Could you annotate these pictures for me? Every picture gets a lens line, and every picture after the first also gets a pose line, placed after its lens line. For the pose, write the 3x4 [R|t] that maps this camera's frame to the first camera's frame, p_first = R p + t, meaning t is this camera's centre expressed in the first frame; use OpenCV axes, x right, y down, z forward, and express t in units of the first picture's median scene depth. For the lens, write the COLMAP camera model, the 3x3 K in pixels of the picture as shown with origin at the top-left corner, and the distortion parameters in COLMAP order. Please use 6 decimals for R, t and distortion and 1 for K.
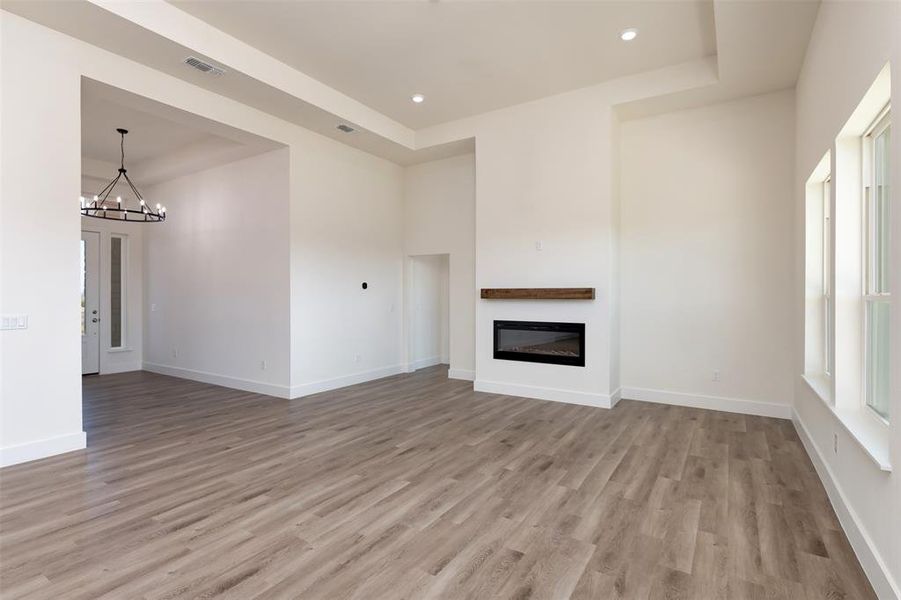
lens RADIAL K [[433.9, 0, 447.0], [0, 433.9, 298.7], [0, 0, 1]] dist [0.004987, -0.001865]
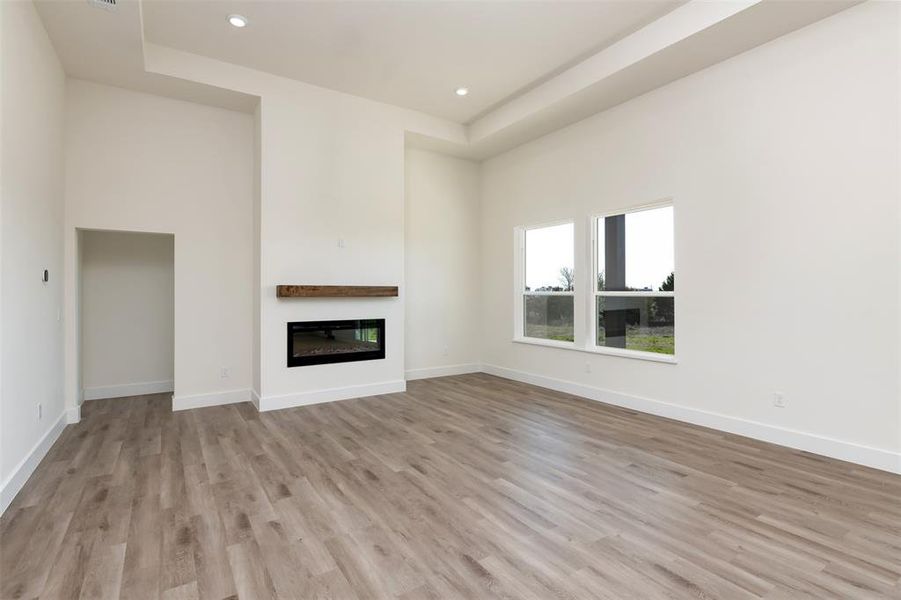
lens RADIAL K [[433.9, 0, 451.0], [0, 433.9, 293.0], [0, 0, 1]] dist [0.004987, -0.001865]
pose [[0.406959, 0.000645, 0.913446, -0.807461], [0.009783, 0.999939, -0.005064, -0.001019], [-0.913394, 0.010997, 0.406928, 0.531834]]
